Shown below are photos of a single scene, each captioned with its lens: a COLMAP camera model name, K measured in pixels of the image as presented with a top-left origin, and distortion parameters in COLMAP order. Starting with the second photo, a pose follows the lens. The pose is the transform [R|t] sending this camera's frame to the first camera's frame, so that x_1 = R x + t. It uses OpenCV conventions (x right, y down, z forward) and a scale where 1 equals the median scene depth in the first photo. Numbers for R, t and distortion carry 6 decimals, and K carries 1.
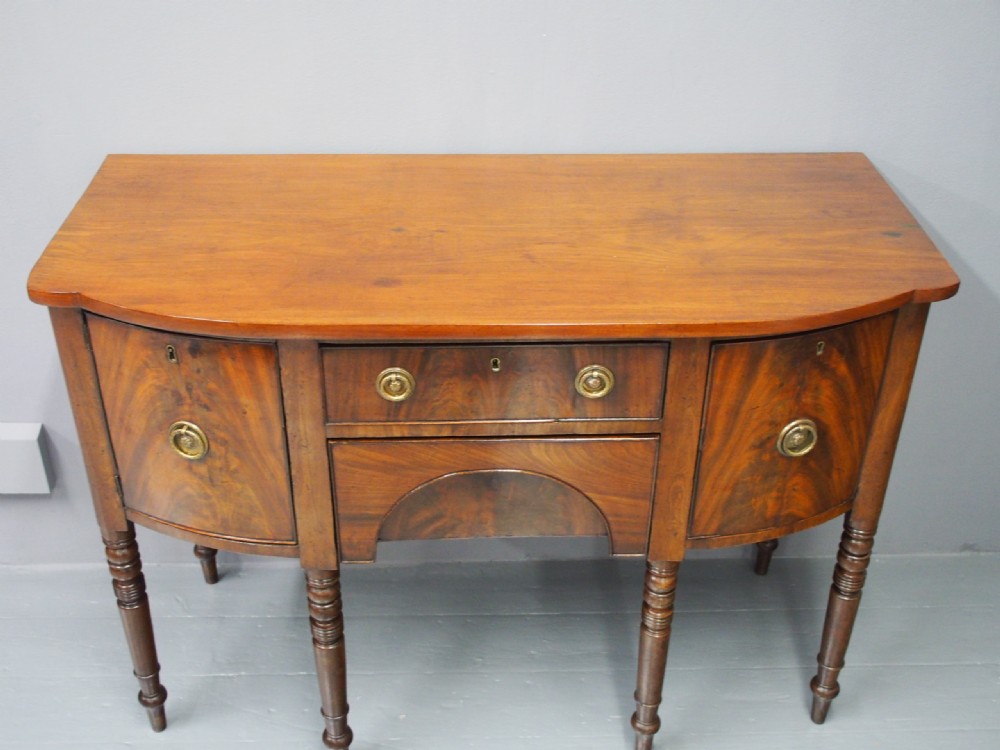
lens RADIAL K [[1124.7, 0, 502.5], [0, 1124.7, 389.8], [0, 0, 1]] dist [-0.018130, 0.000000]
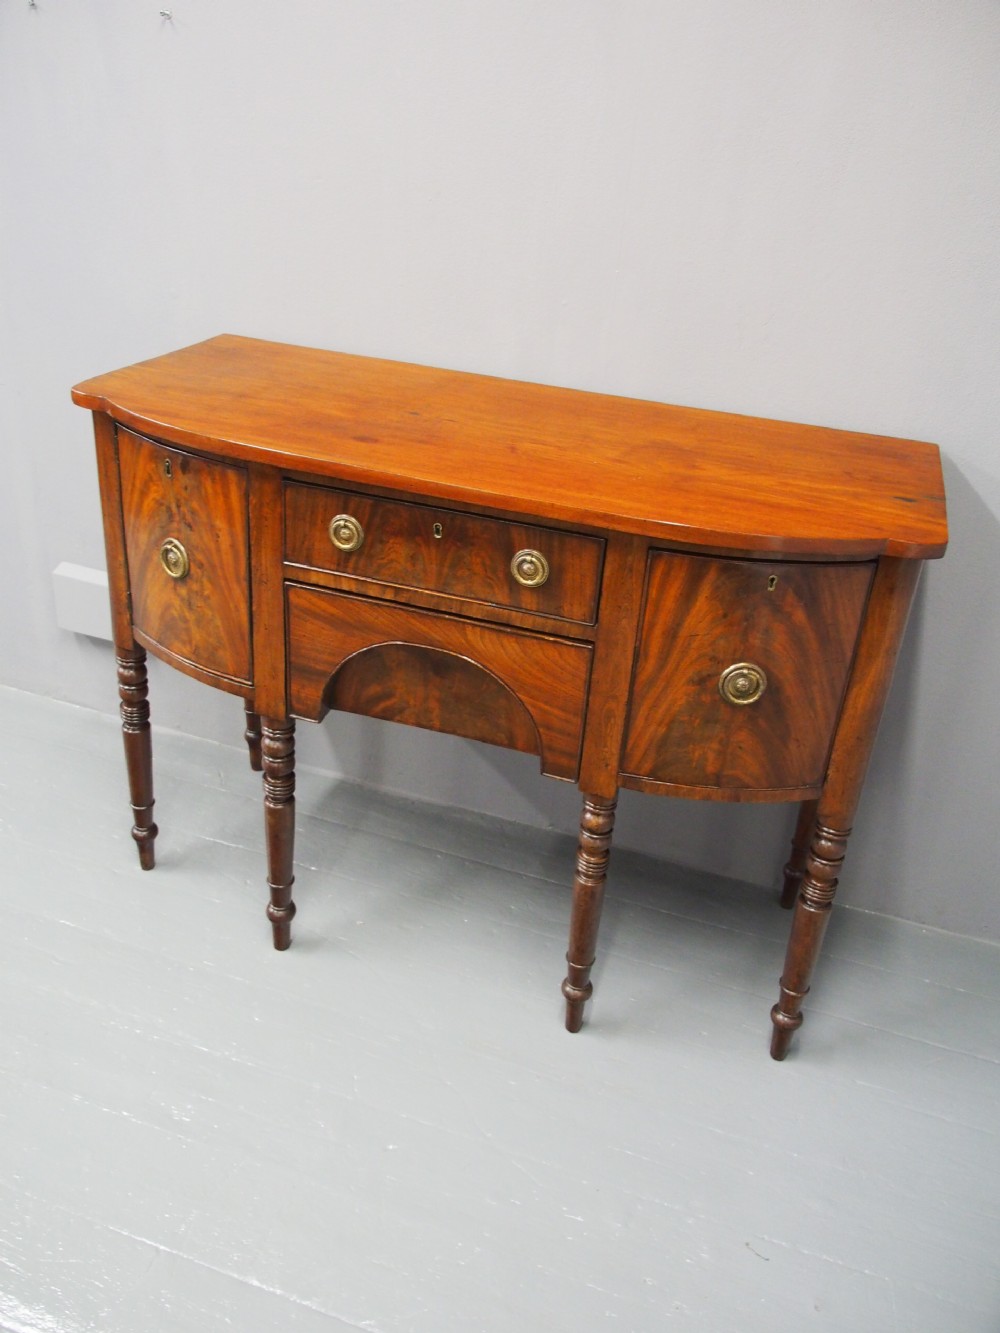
lens RADIAL K [[1092.1, 0, 496.5], [0, 1092.1, 667.5], [0, 0, 1]] dist [0.010854, -0.015949]
pose [[0.937803, 0.215616, -0.272095, 0.317668], [-0.243393, 0.967220, -0.072424, 0.146088], [0.247560, 0.134146, 0.959541, 0.079661]]
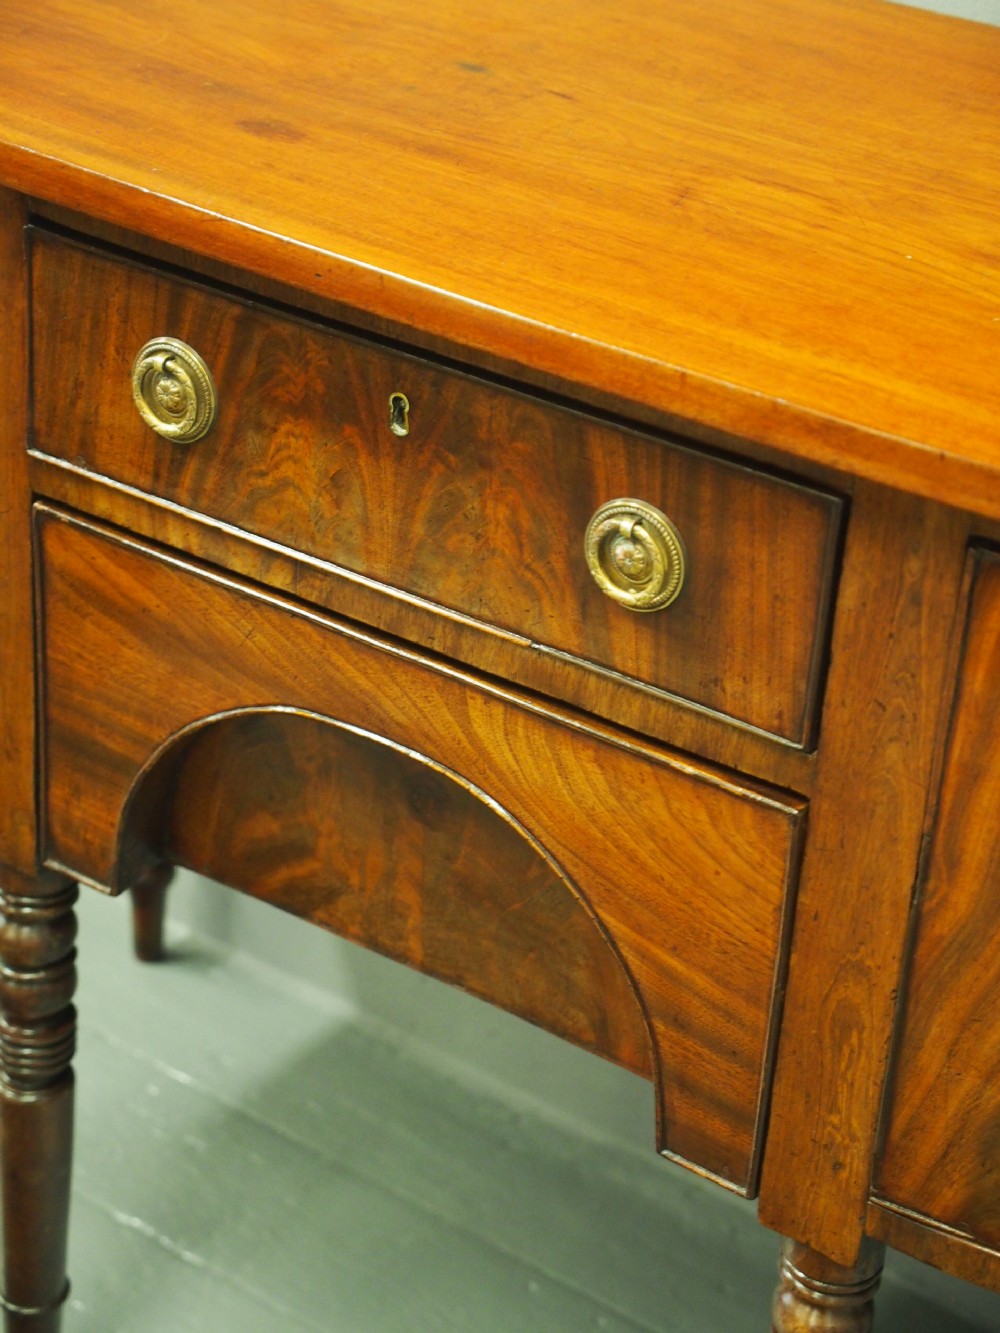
lens RADIAL K [[2657.4, 0, 485.4], [0, 2657.4, 684.7], [0, 0, 1]] dist [0.208858, 0.000000]
pose [[0.804632, 0.333798, -0.491066, 0.423295], [-0.379501, 0.925165, 0.007046, 0.037418], [0.456669, 0.180691, 0.871094, 0.286792]]
